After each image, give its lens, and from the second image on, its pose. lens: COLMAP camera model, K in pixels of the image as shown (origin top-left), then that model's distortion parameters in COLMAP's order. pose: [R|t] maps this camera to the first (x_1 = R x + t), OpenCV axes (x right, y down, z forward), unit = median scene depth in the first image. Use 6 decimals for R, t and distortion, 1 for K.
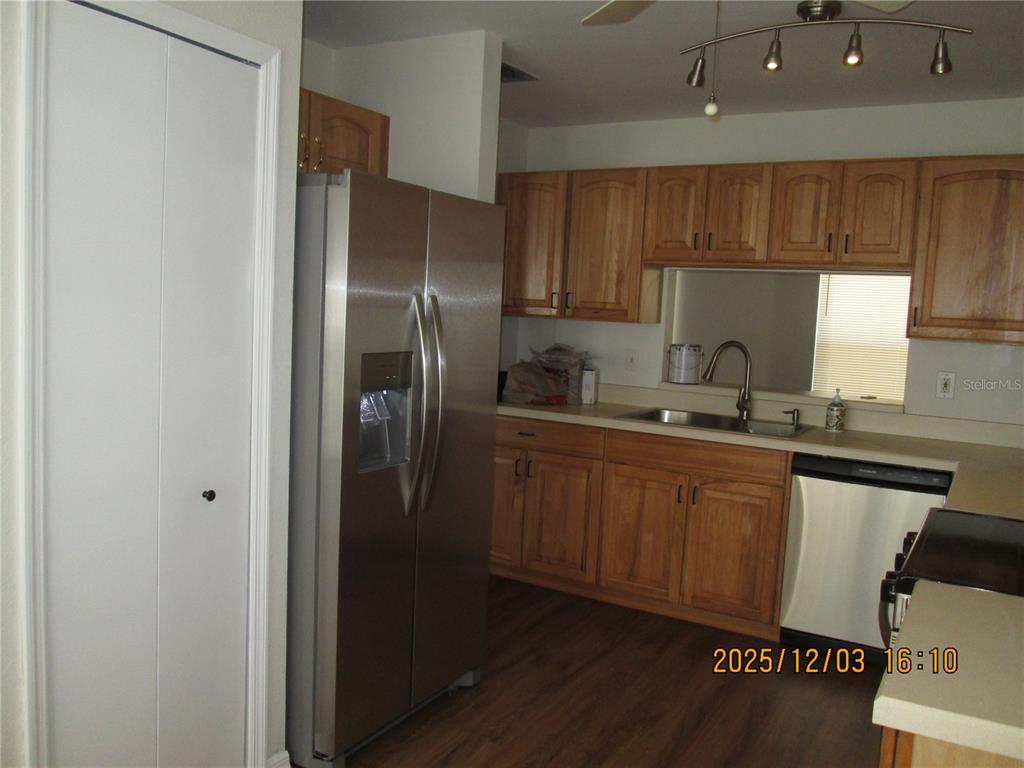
lens RADIAL K [[858.9, 0, 512.0], [0, 858.9, 384.0], [0, 0, 1]] dist [-0.005228, -0.002571]
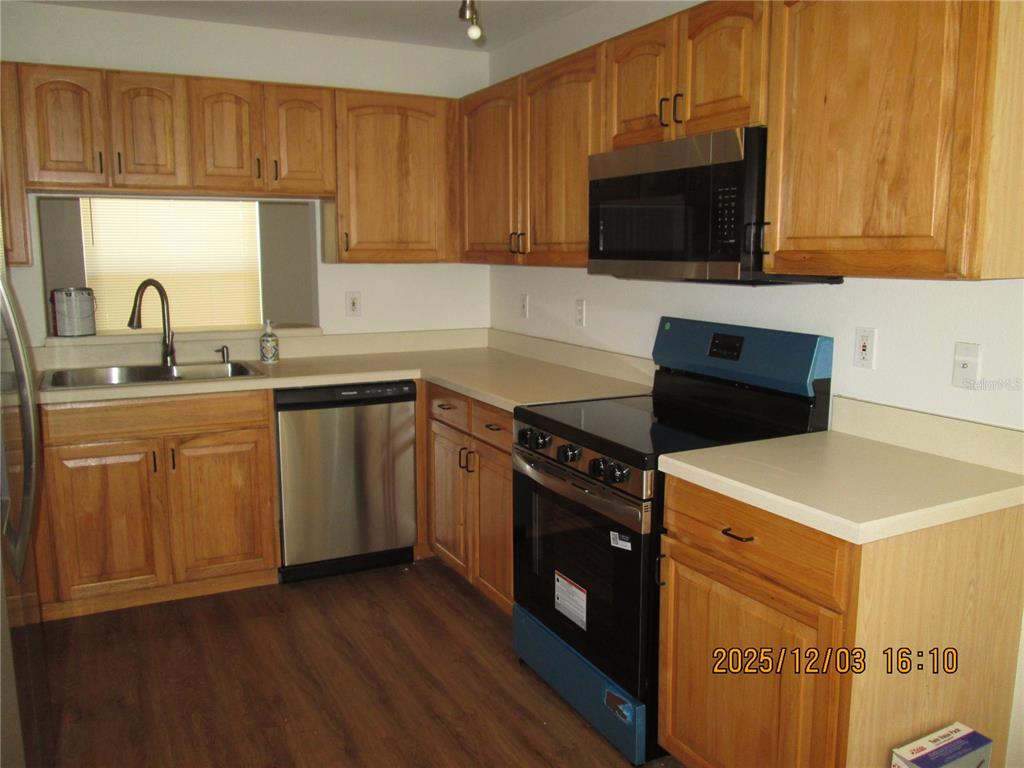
lens RADIAL K [[871.6, 0, 512.0], [0, 871.6, 384.0], [0, 0, 1]] dist [-0.003493, -0.000755]
pose [[0.558491, -0.177772, 0.810238, -0.300984], [0.104120, 0.984064, 0.144142, -0.037916], [-0.822950, 0.003860, 0.568100, 0.210616]]
